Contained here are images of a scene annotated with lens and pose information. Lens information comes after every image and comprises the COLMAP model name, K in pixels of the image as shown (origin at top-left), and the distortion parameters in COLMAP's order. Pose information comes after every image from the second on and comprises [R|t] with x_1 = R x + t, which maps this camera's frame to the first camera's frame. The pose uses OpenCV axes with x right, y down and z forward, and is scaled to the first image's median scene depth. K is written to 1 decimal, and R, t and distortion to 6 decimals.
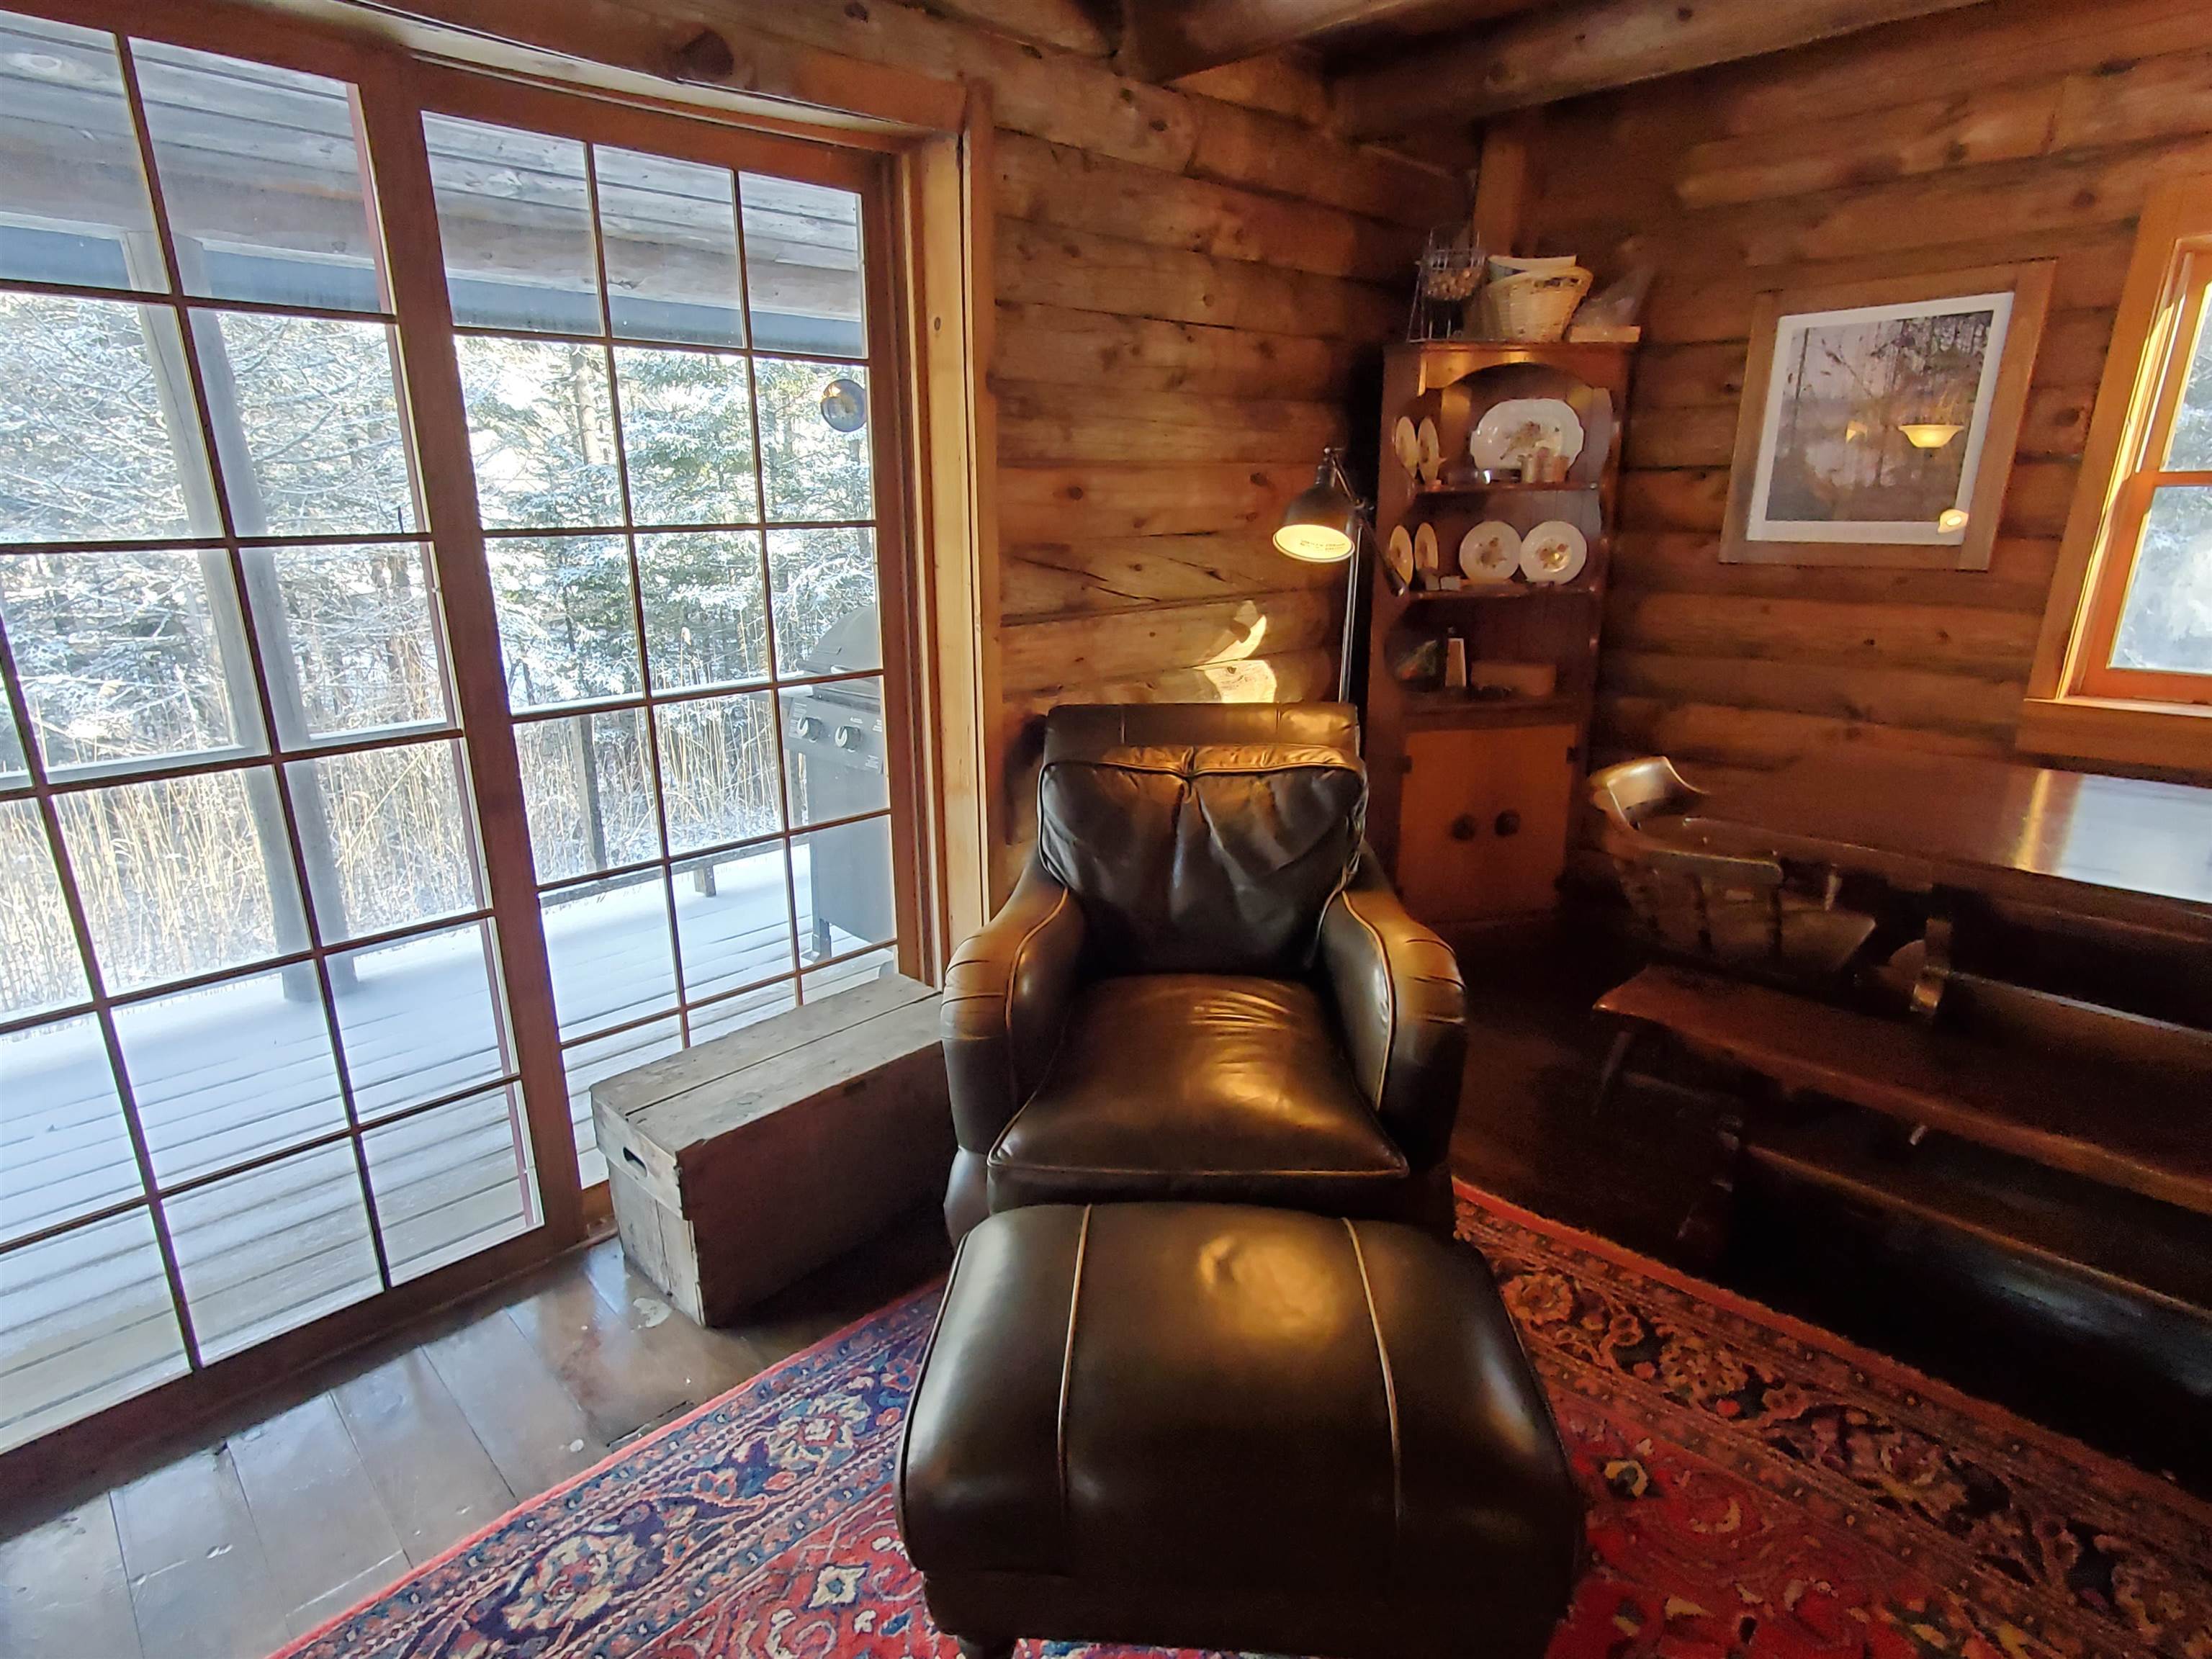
lens RADIAL K [[1160.7, 0, 1095.0], [0, 1160.7, 837.8], [0, 0, 1]] dist [0.003800, 0.004131]
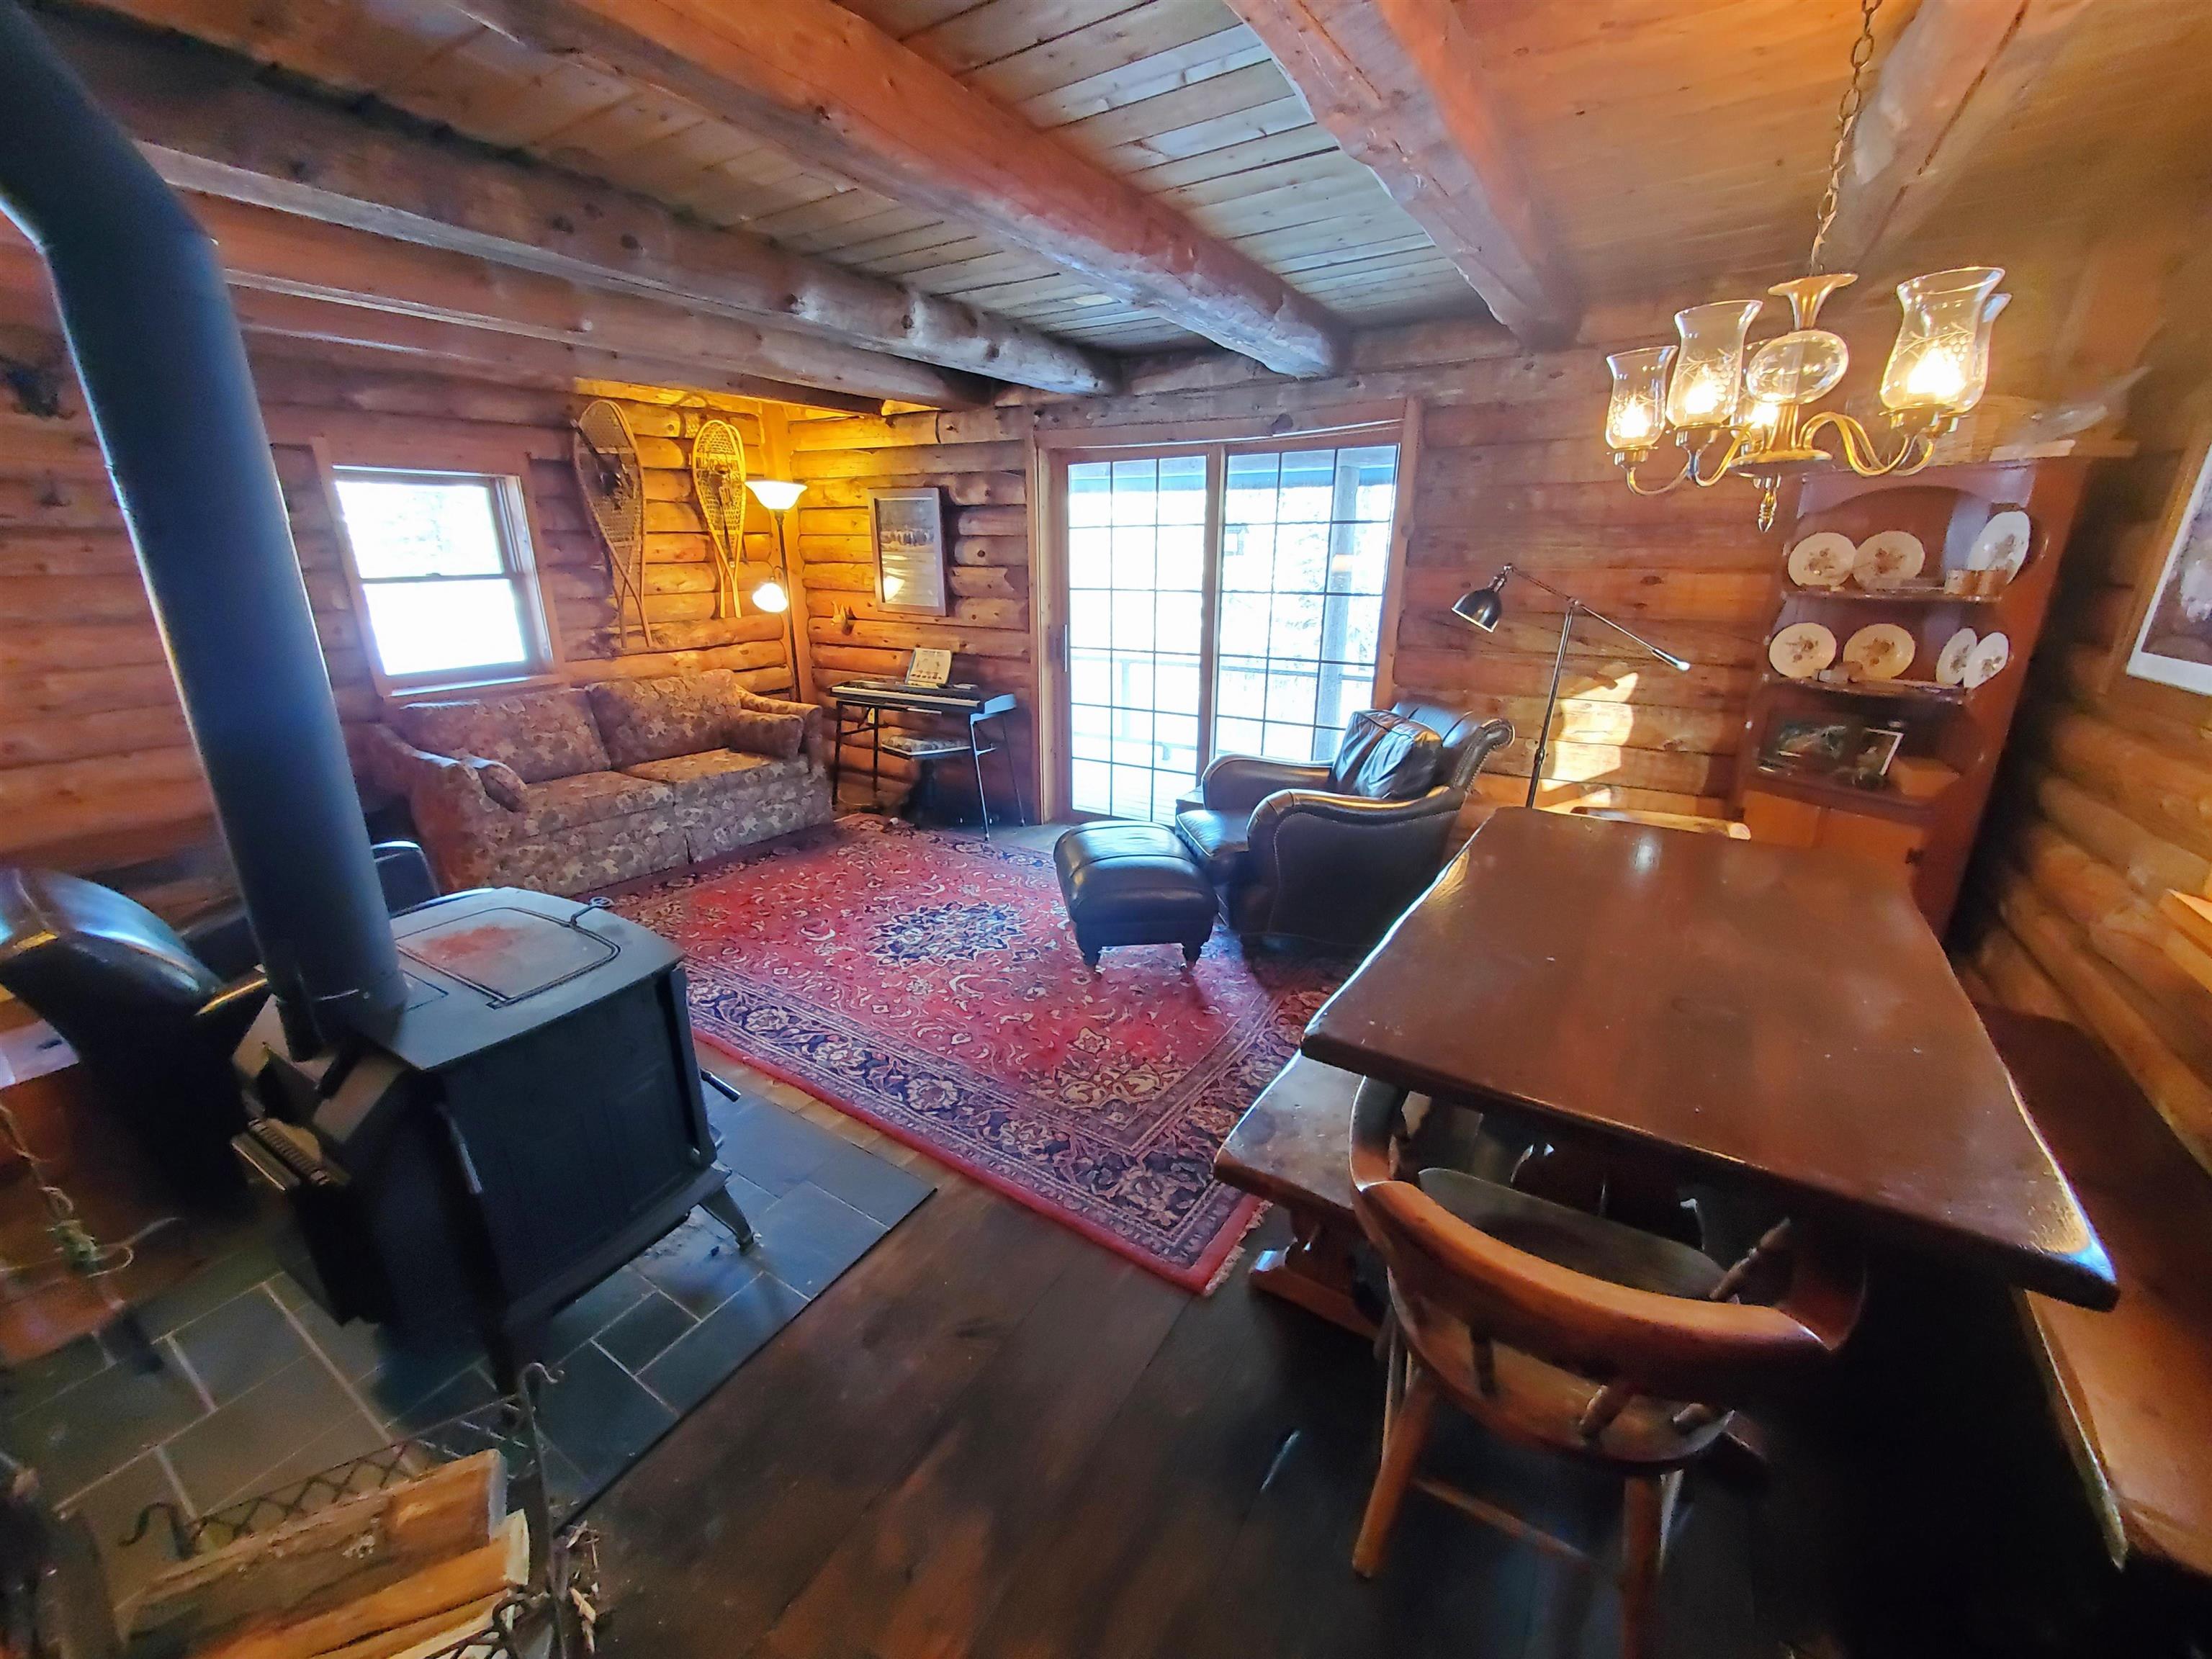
lens RADIAL K [[873.8, 0, 1096.5], [0, 873.8, 828.2], [0, 0, 1]] dist [0.000122, -0.000034]
pose [[0.224518, 0.301829, -0.926548, 1.237346], [-0.278599, 0.931017, 0.235776, -0.097637], [0.933796, 0.205199, 0.293119, 0.117811]]
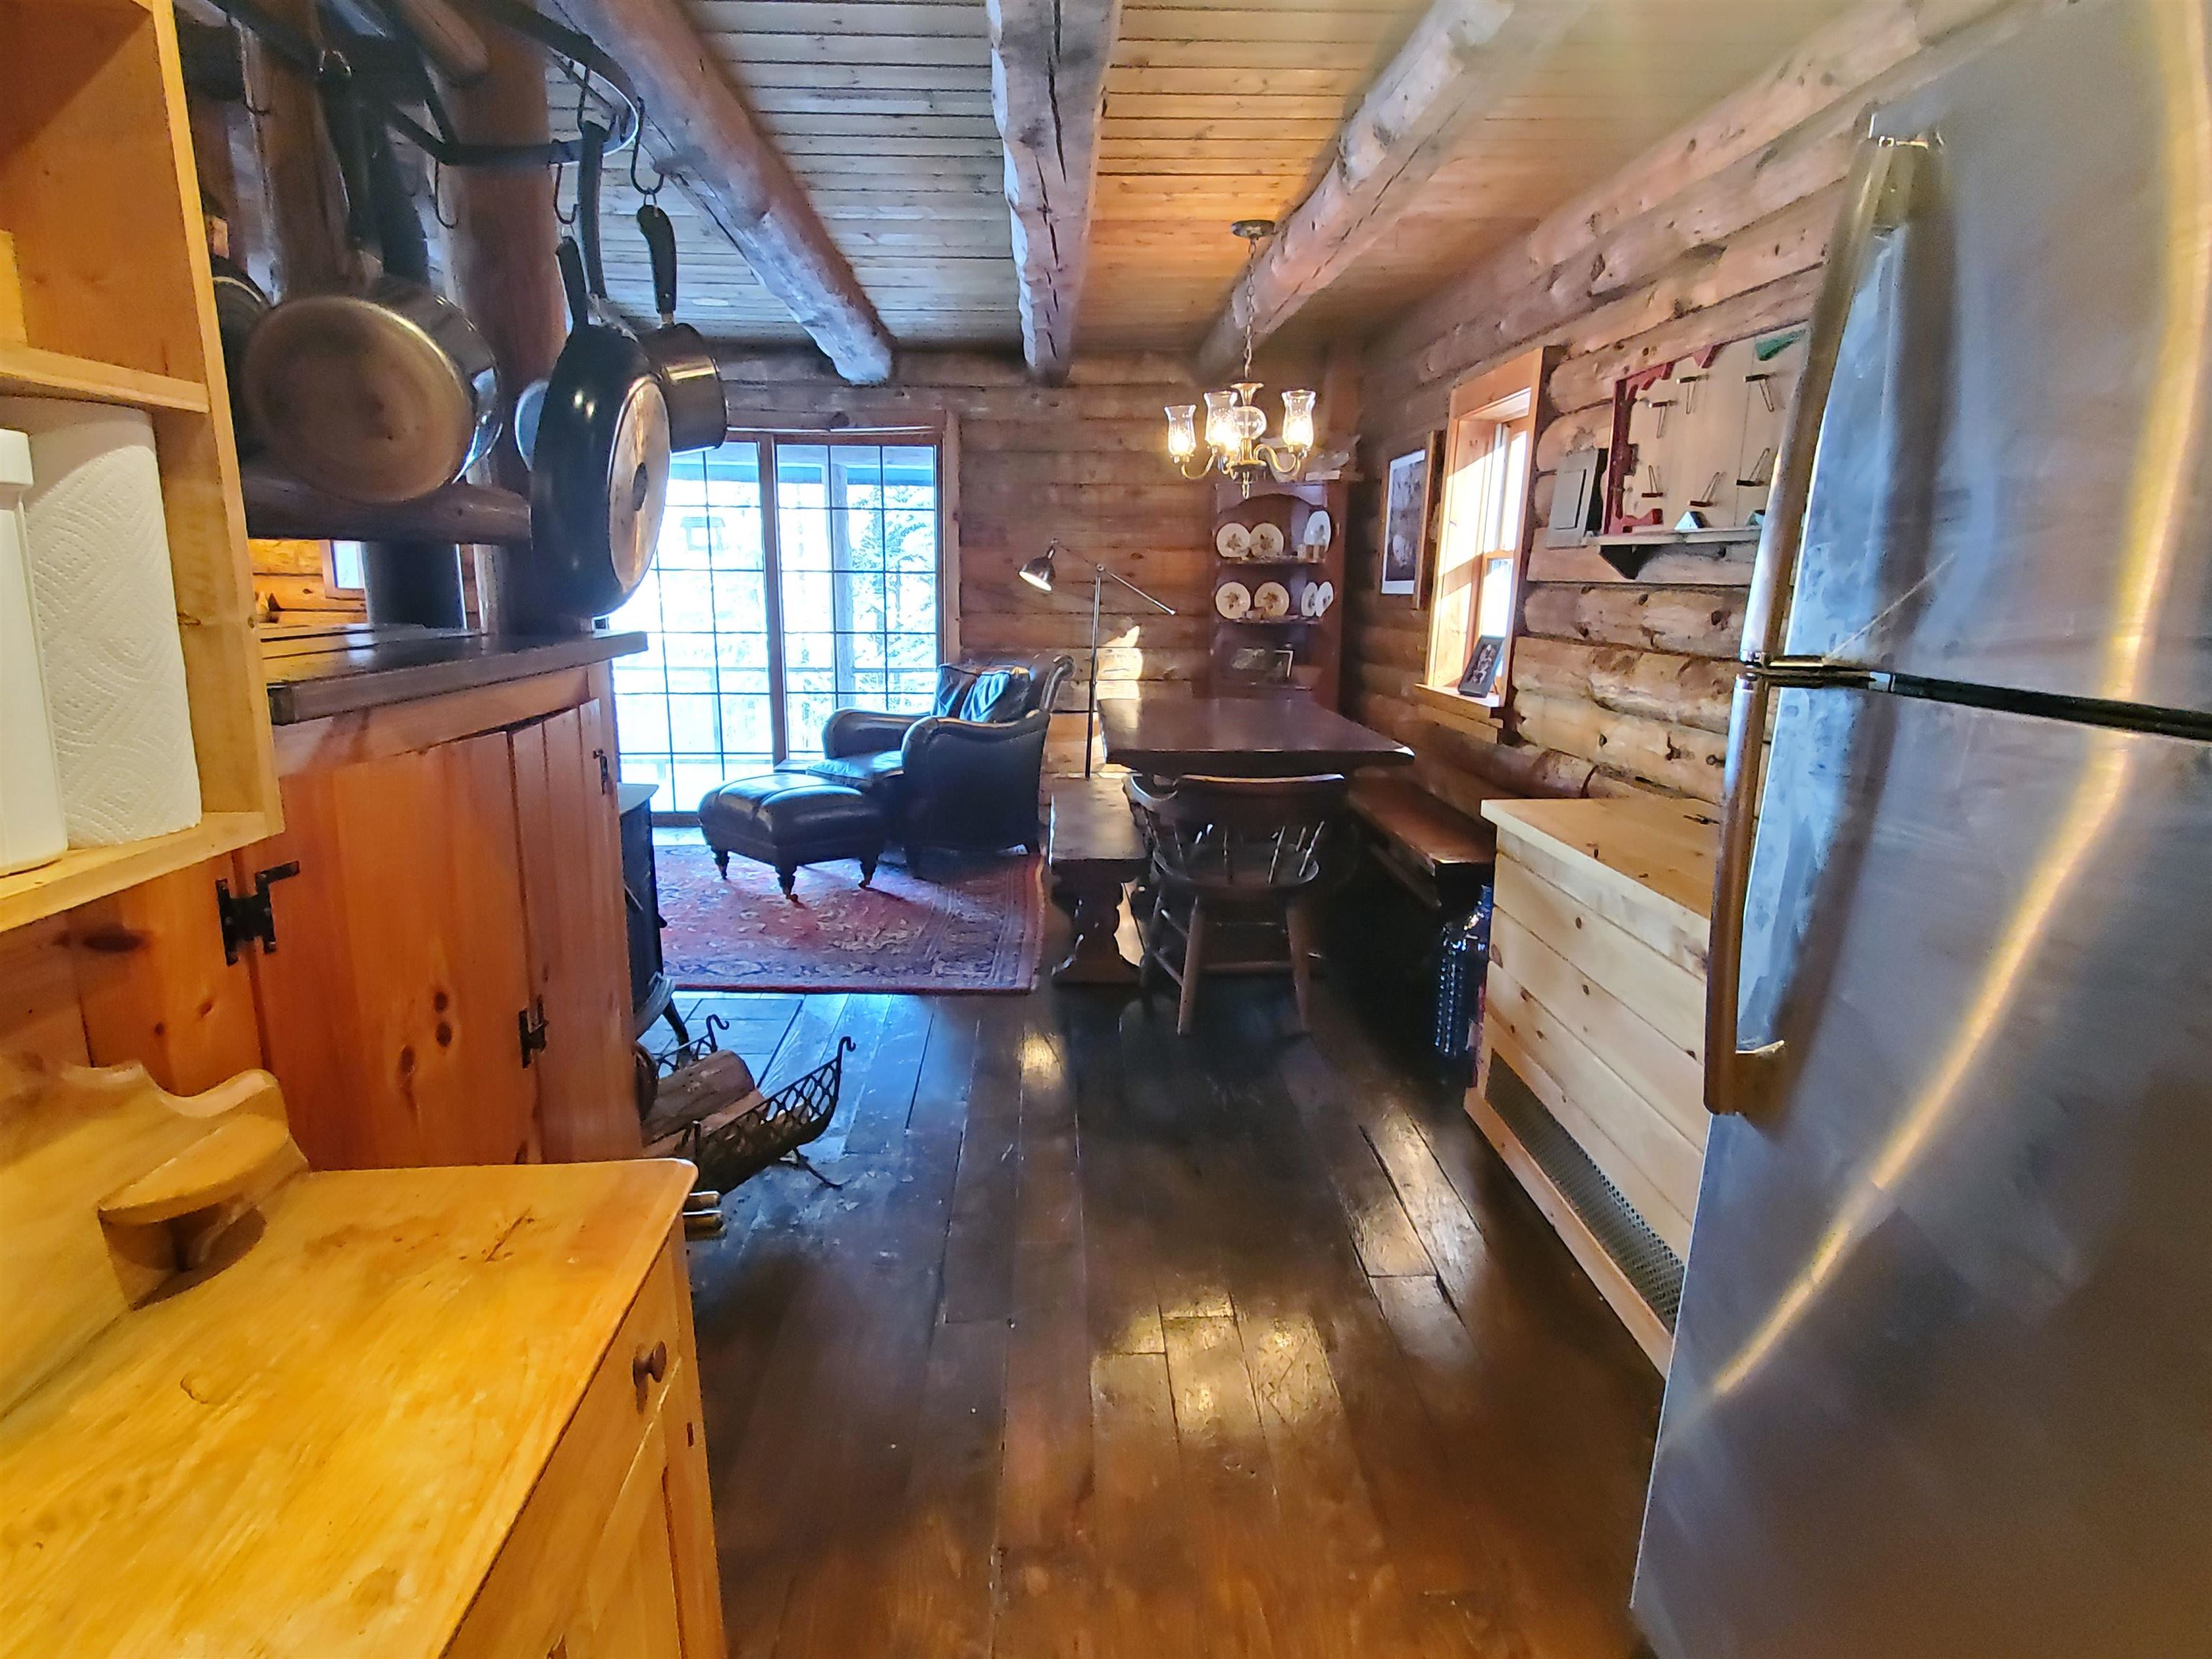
lens RADIAL K [[1160.7, 0, 1094.6], [0, 1160.7, 819.8], [0, 0, 1]] dist [0.003800, 0.004131]
pose [[0.744526, 0.145342, -0.651581, 1.638308], [-0.203629, 0.978943, -0.014313, 0.195477], [0.635780, 0.143337, 0.758444, -0.539203]]
